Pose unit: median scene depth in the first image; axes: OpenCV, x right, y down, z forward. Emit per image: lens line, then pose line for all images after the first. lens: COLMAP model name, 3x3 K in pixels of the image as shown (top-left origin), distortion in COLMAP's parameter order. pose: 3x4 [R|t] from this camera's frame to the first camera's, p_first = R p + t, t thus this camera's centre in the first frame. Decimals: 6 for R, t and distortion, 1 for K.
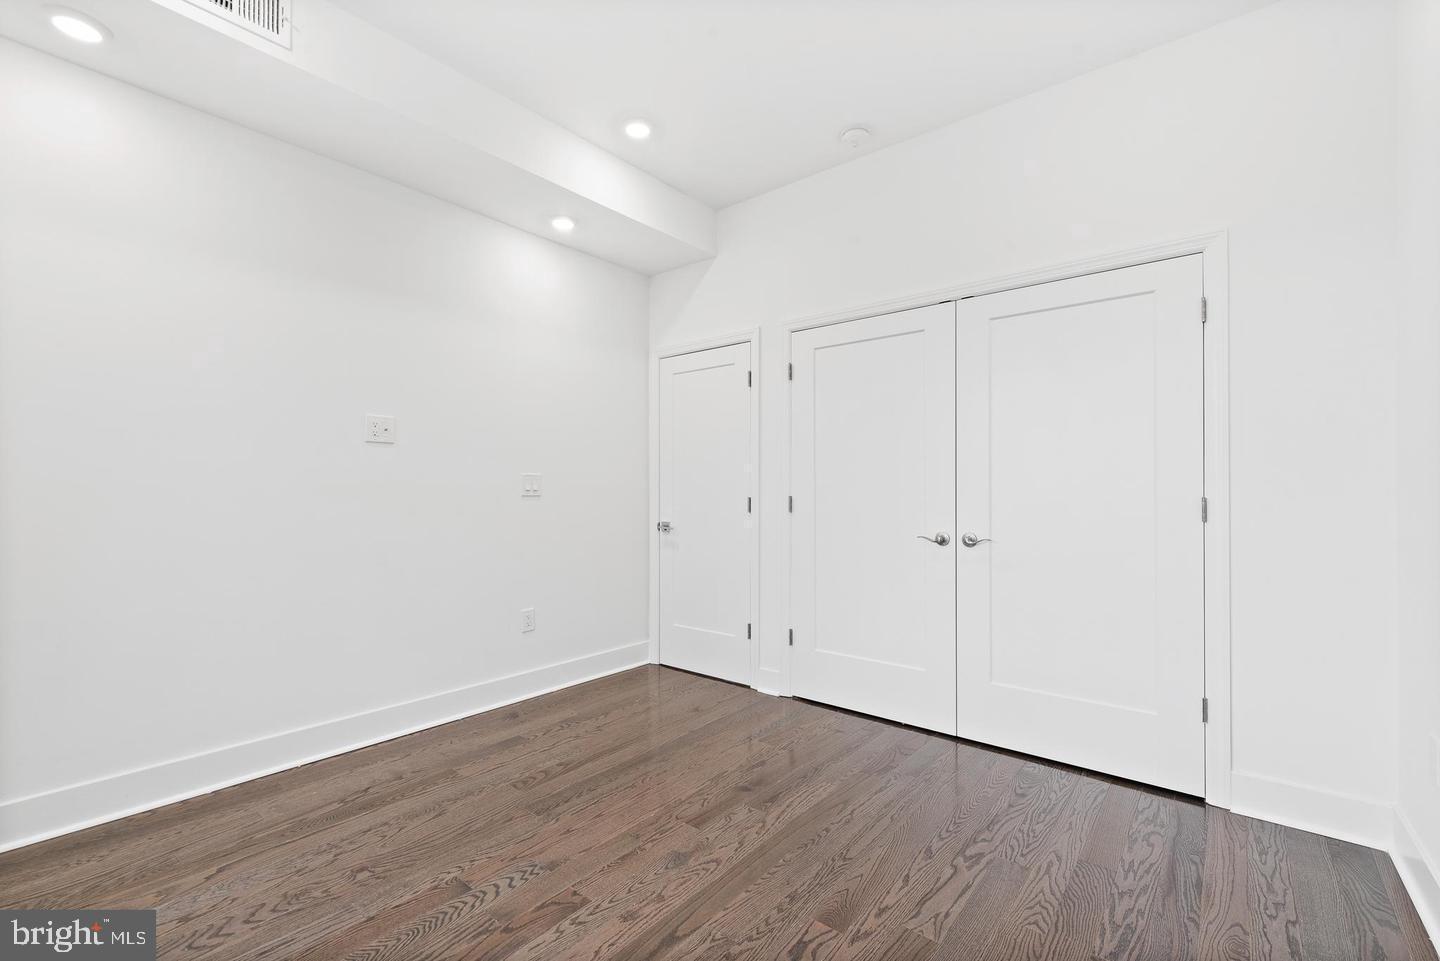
lens RADIAL K [[621.0, 0, 721.4], [0, 621.0, 486.4], [0, 0, 1]] dist [0.006239, -0.002126]
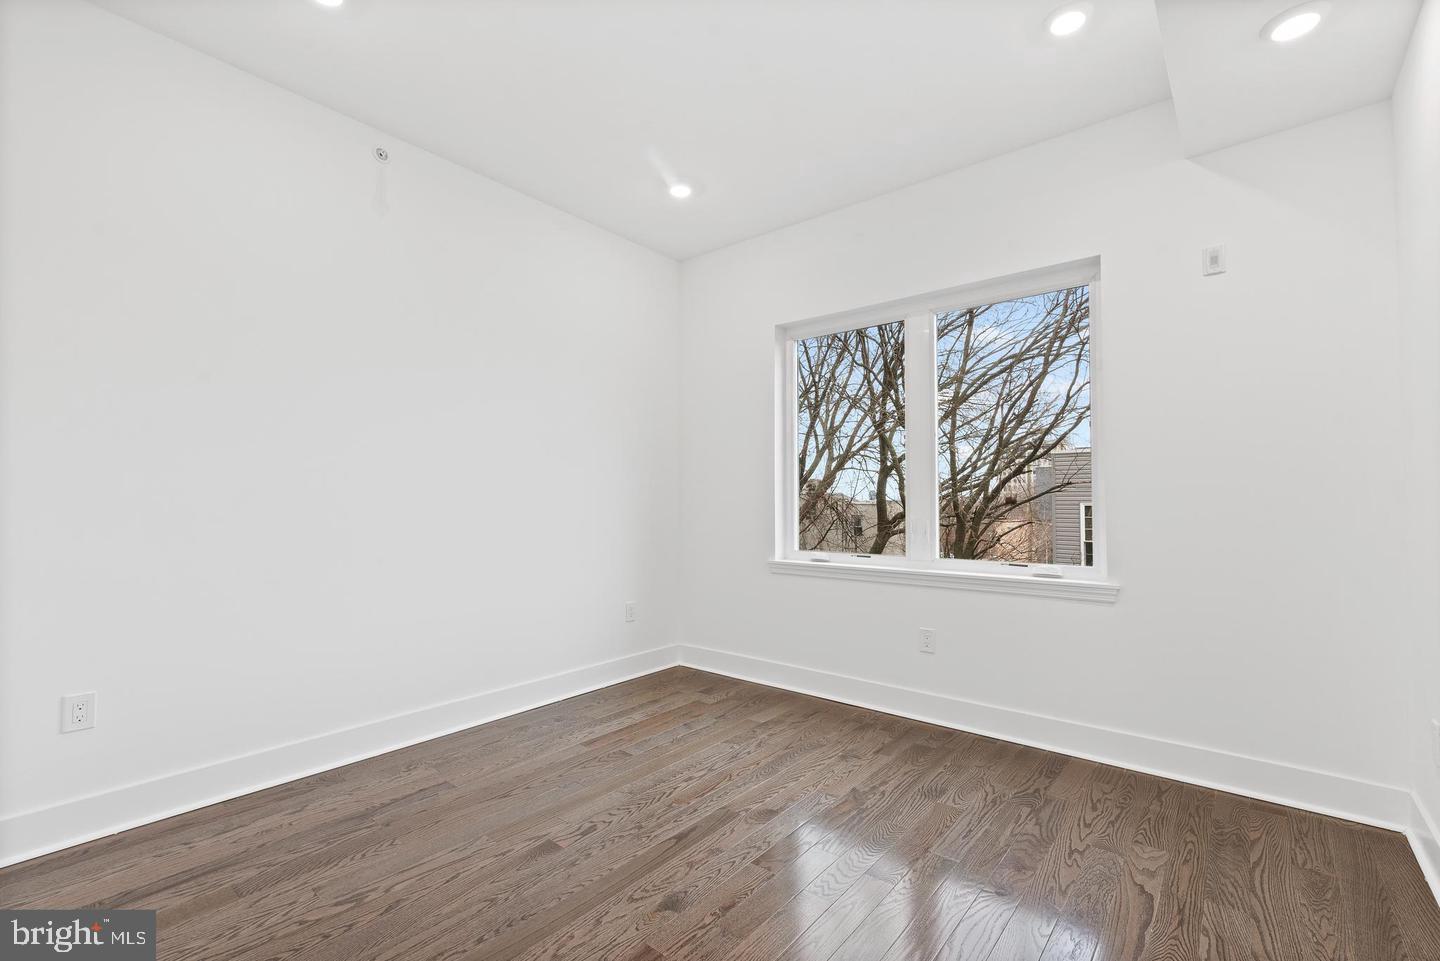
lens RADIAL K [[621.0, 0, 718.5], [0, 621.0, 485.9], [0, 0, 1]] dist [0.006239, -0.002126]
pose [[-0.999947, -0.000855, 0.010266, -0.154076], [-0.001160, 0.999556, -0.029789, 0.013329], [-0.010236, -0.029799, -0.999503, 2.064150]]
